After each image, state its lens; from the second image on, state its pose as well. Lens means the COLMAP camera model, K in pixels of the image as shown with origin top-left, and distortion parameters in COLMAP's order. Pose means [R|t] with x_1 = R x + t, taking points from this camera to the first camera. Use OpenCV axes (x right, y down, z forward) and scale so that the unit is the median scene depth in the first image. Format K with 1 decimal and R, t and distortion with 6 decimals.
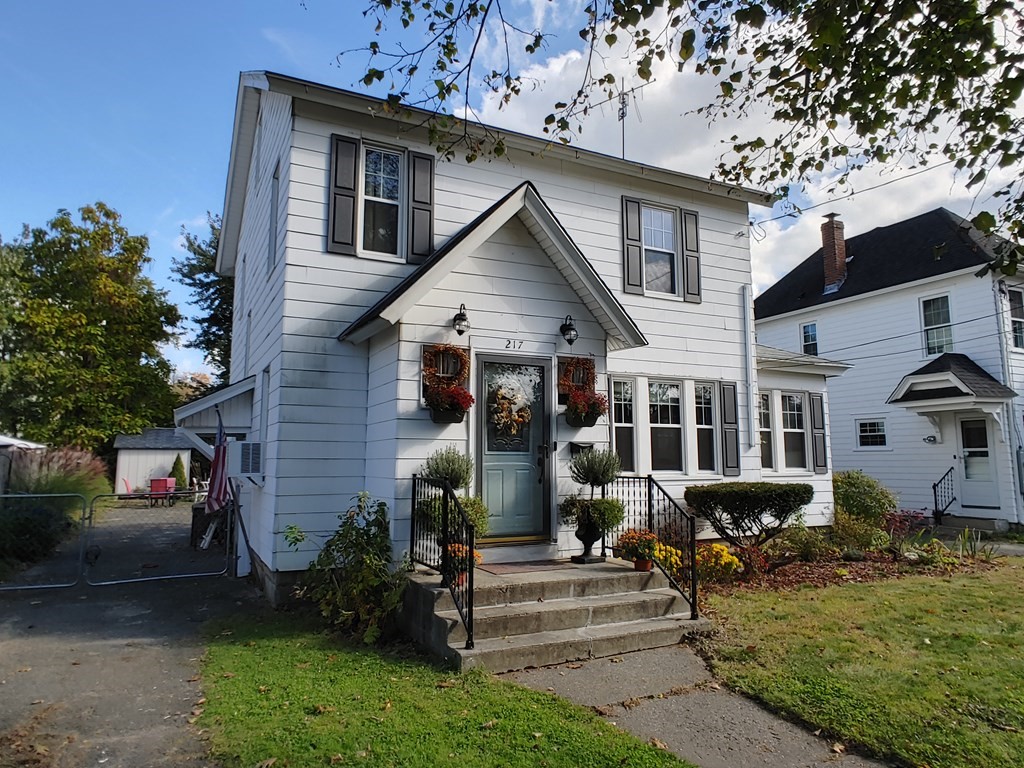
lens RADIAL K [[673.4, 0, 513.4], [0, 673.4, 379.6], [0, 0, 1]] dist [0.000366, 0.000201]
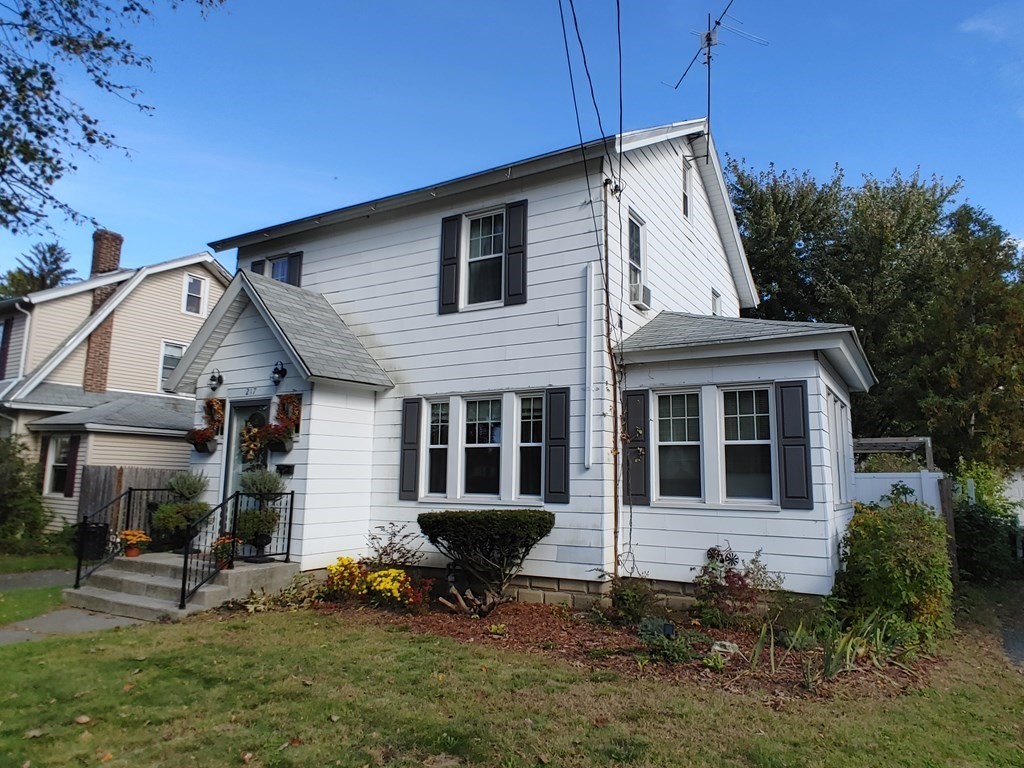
lens RADIAL K [[673.4, 0, 513.4], [0, 673.4, 379.6], [0, 0, 1]] dist [0.000366, 0.000201]
pose [[0.536423, -0.115916, -0.835951, 1.077147], [0.086750, 0.992849, -0.082005, 0.060922], [0.839479, -0.028529, 0.542643, 0.556869]]
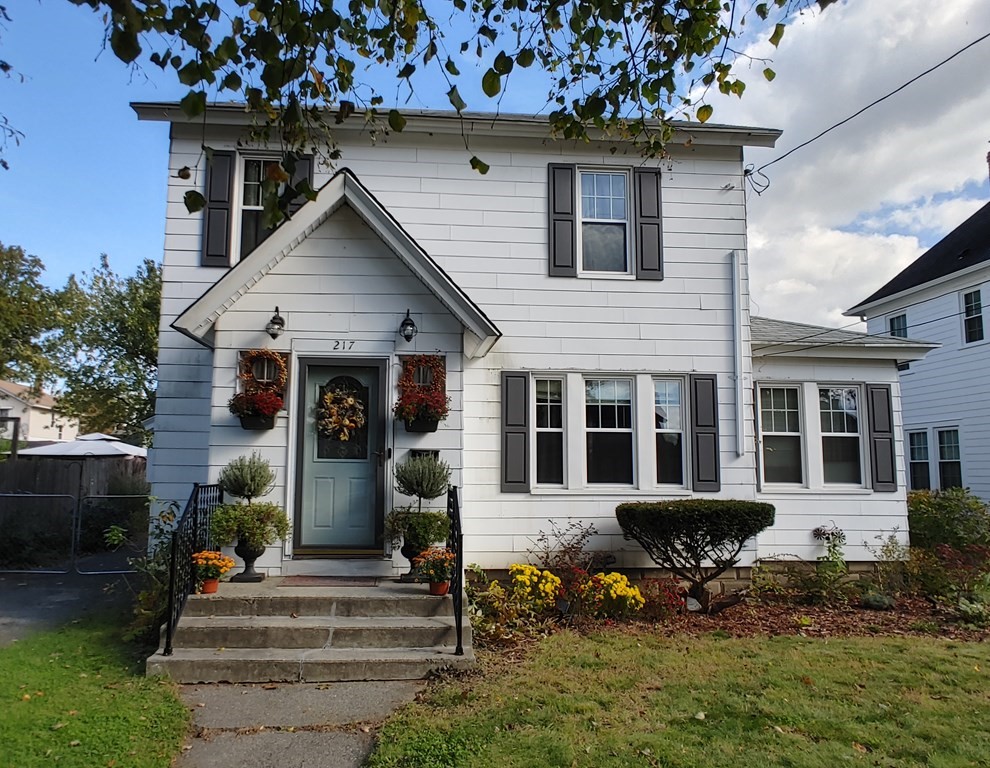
lens RADIAL K [[712.9, 0, 450.2], [0, 712.9, 399.2], [0, 0, 1]] dist [-0.002743, 0.001587]
pose [[0.922230, -0.029139, -0.385542, 0.403271], [0.035967, 0.999298, 0.010509, 0.014036], [0.384965, -0.023559, 0.922631, 0.109088]]
